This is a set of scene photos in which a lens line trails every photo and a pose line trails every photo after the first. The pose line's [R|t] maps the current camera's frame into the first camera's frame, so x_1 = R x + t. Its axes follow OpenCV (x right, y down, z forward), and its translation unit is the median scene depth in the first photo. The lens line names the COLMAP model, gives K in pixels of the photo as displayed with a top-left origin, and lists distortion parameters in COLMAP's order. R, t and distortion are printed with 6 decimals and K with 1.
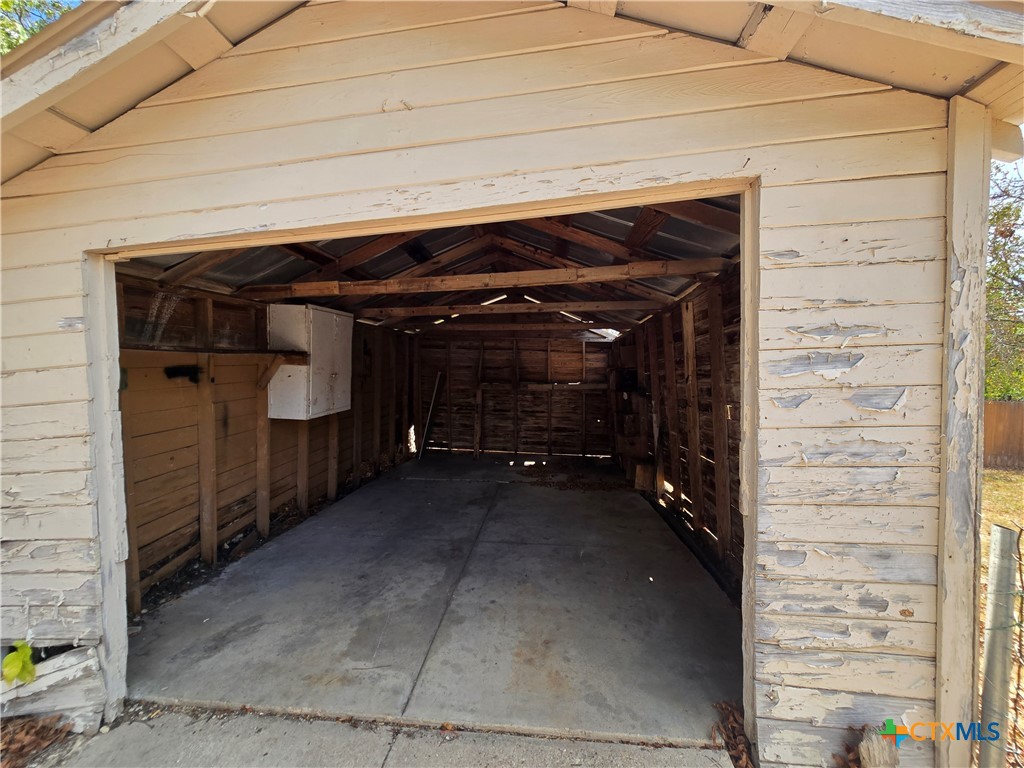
lens RADIAL K [[415.2, 0, 507.5], [0, 415.2, 385.2], [0, 0, 1]] dist [-0.004590, -0.000018]
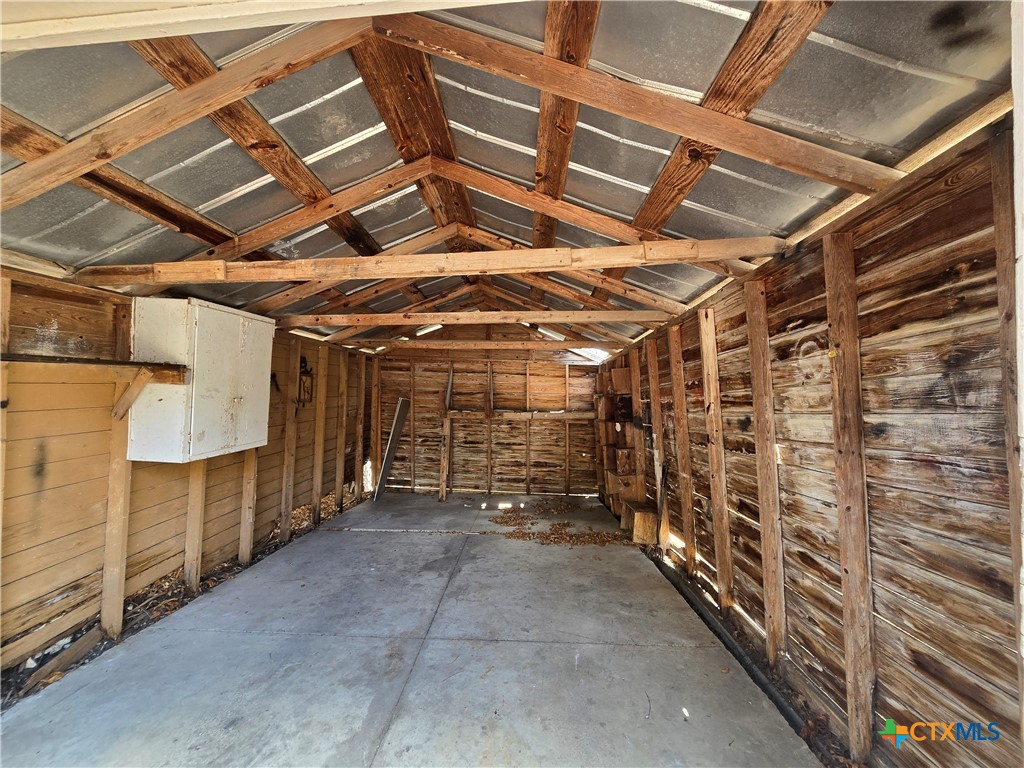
lens RADIAL K [[415.2, 0, 508.6], [0, 415.2, 378.9], [0, 0, 1]] dist [-0.004590, -0.000018]
pose [[0.998311, 0.010165, 0.057203, 0.017850], [-0.005501, 0.996690, -0.081111, -0.003507], [-0.057838, 0.080659, 0.995062, 0.244626]]
